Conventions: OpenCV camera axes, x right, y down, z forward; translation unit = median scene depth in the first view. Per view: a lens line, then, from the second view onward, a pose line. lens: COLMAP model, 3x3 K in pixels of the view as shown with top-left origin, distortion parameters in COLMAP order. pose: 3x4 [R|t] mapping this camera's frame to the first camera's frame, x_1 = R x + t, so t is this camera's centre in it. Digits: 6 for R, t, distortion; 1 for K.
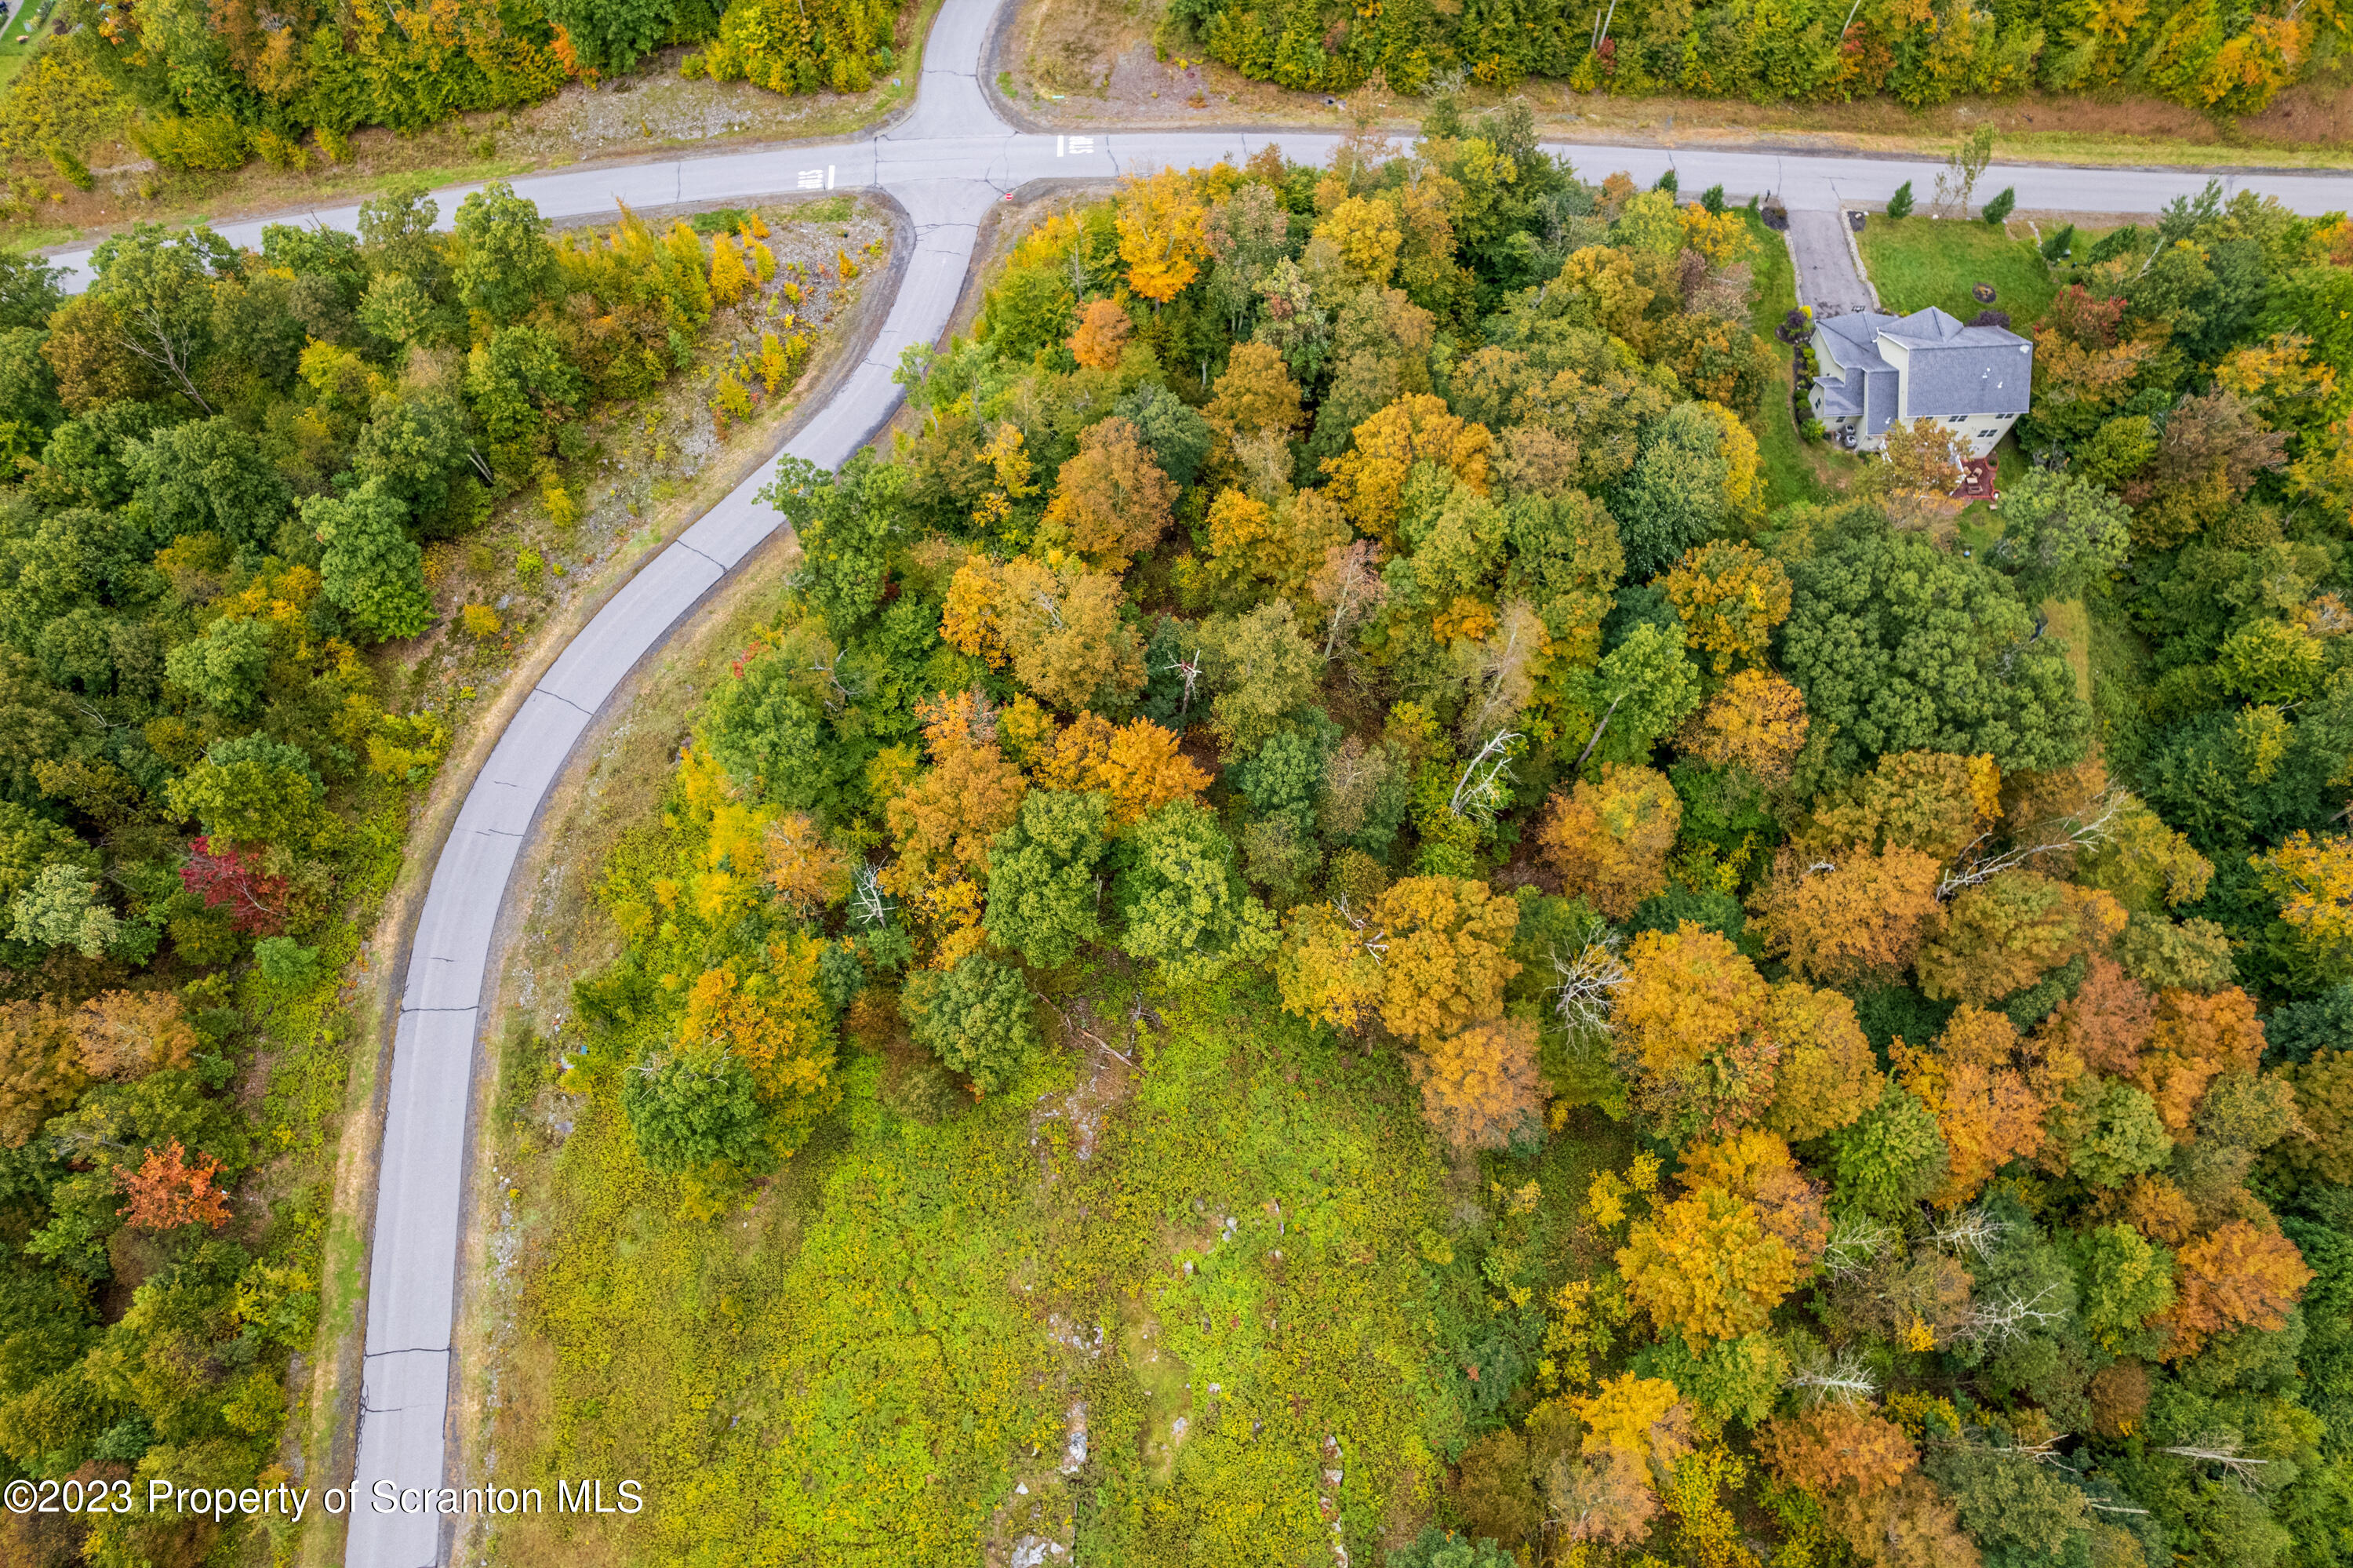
lens RADIAL K [[1517.5, 0, 1171.5], [0, 1517.5, 801.7], [0, 0, 1]] dist [-0.079636, 0.072604]
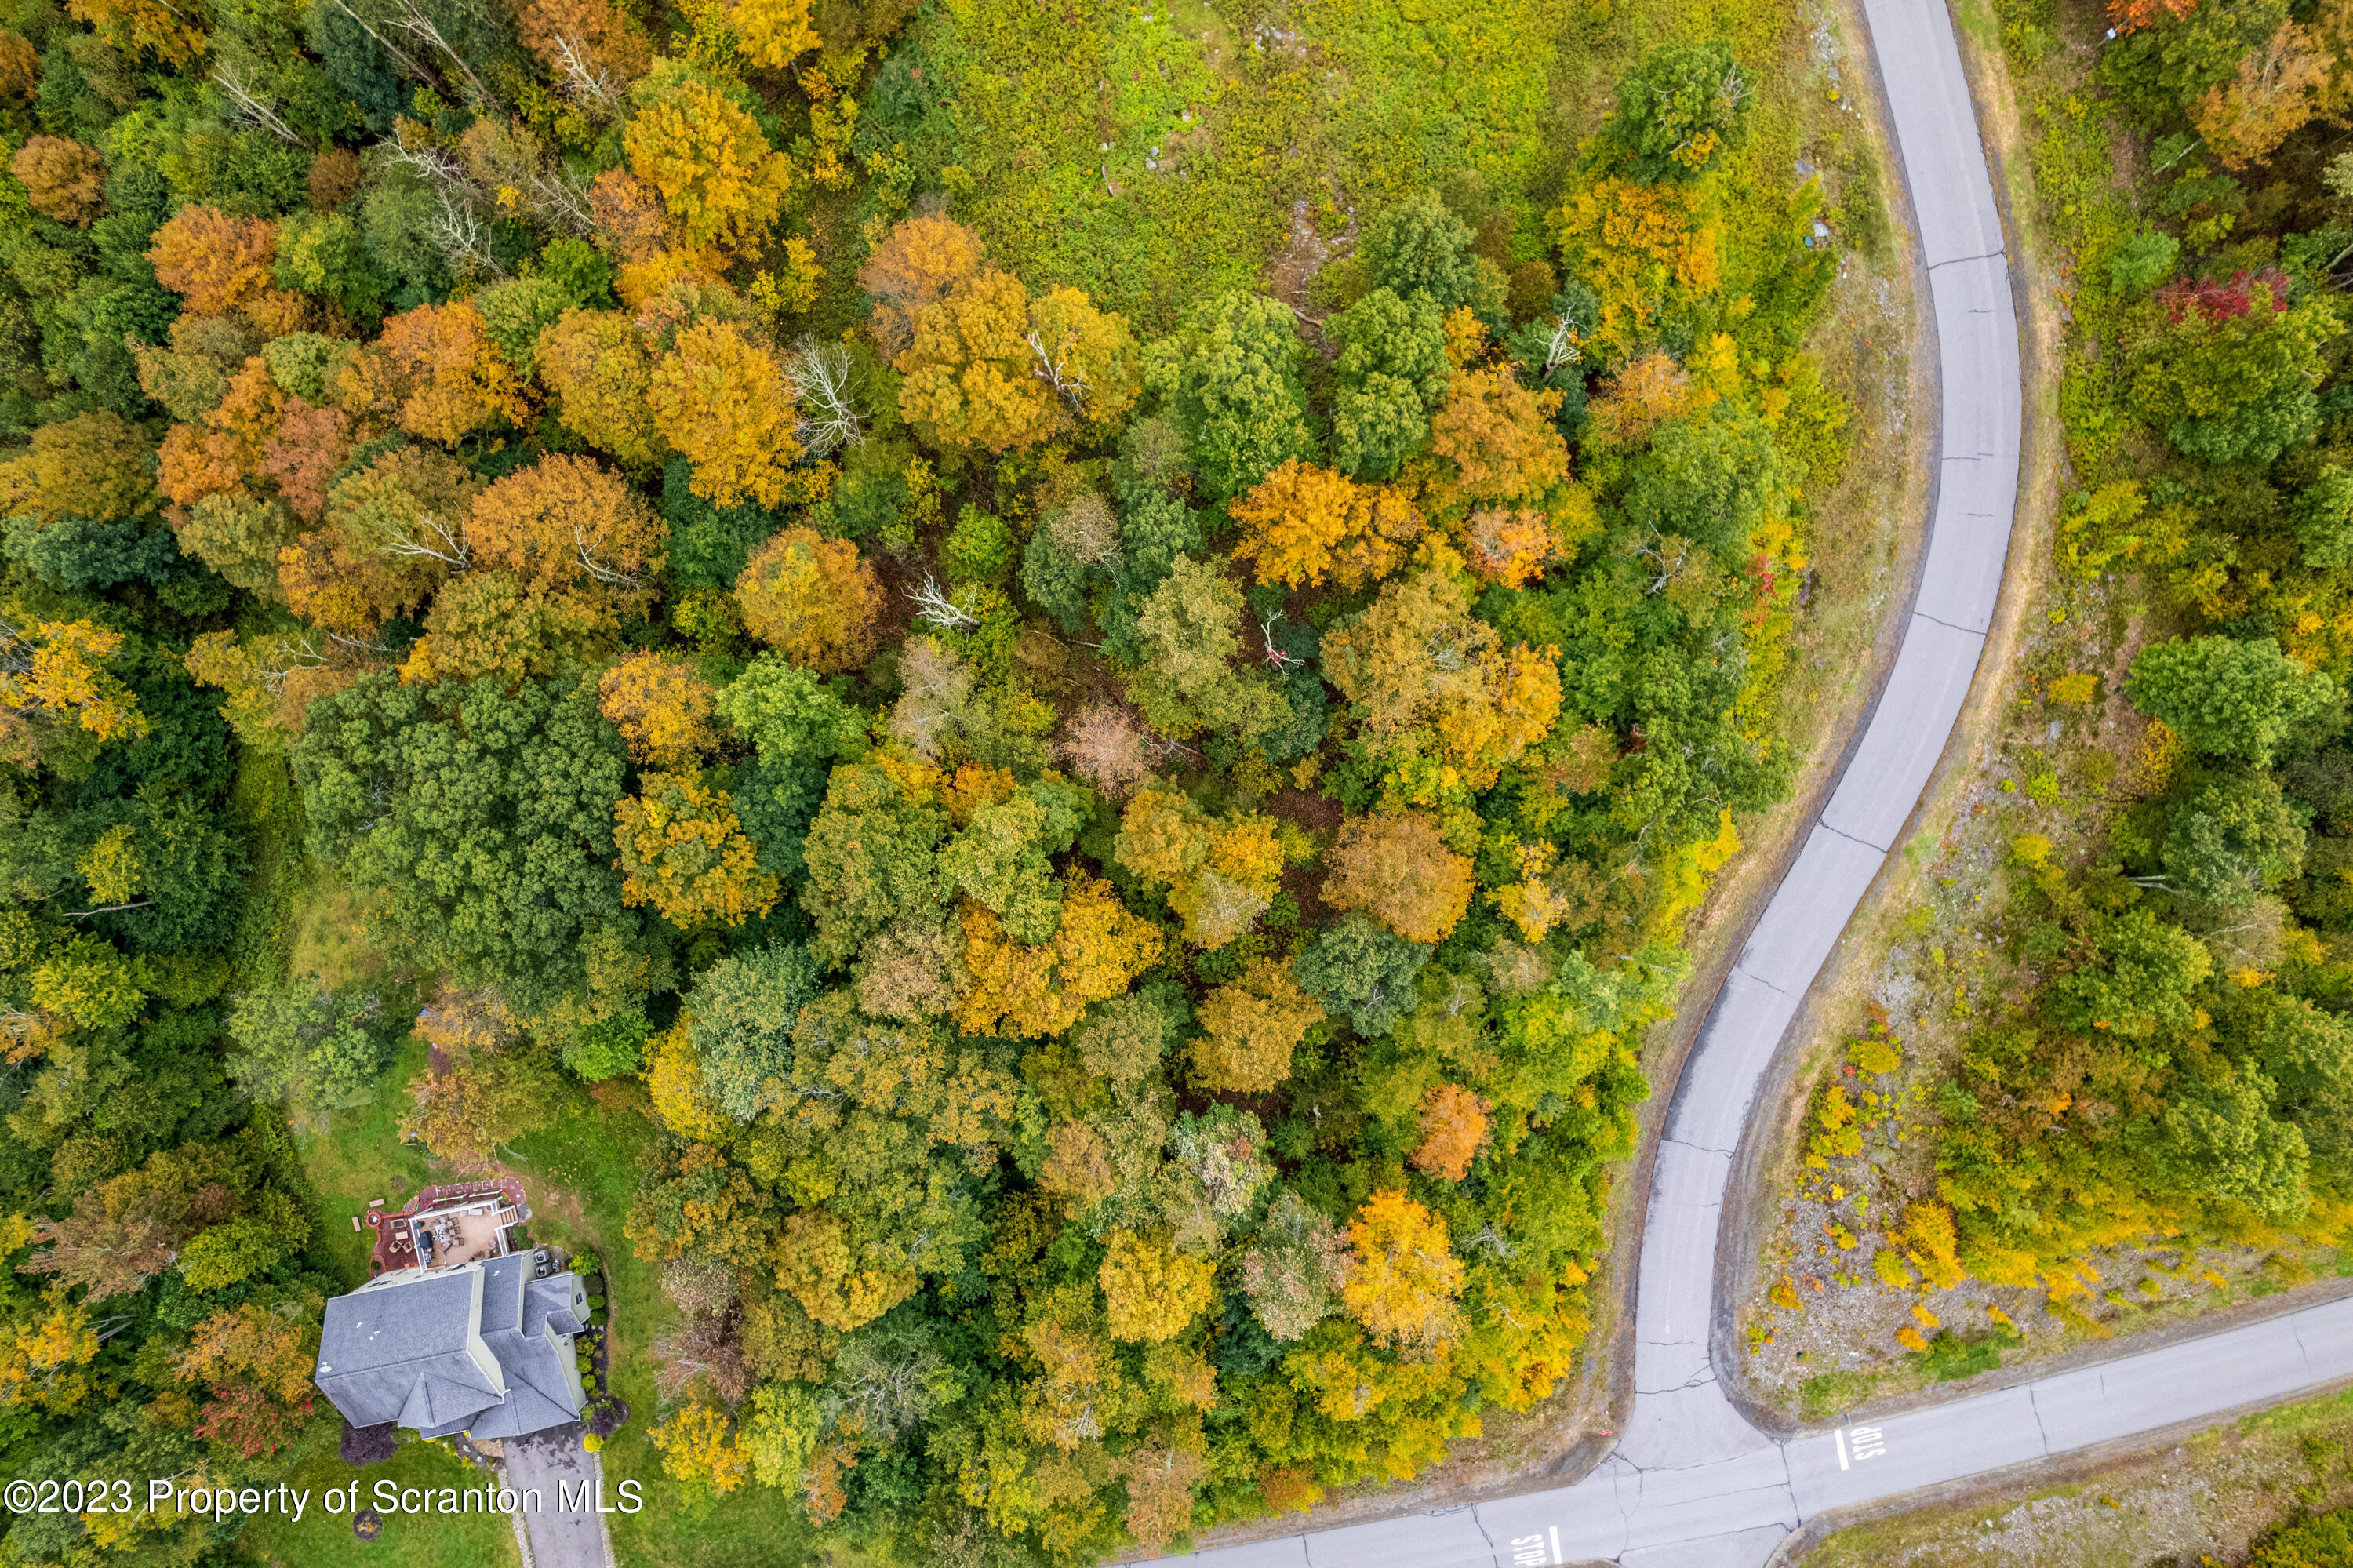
lens RADIAL K [[1517.5, 0, 1174.6], [0, 1517.5, 812.1], [0, 0, 1]] dist [-0.079636, 0.072604]
pose [[-0.989062, 0.147323, 0.007210, 0.079484], [-0.132195, -0.907062, 0.399704, -0.528434], [0.065426, 0.394379, 0.916616, 0.207106]]
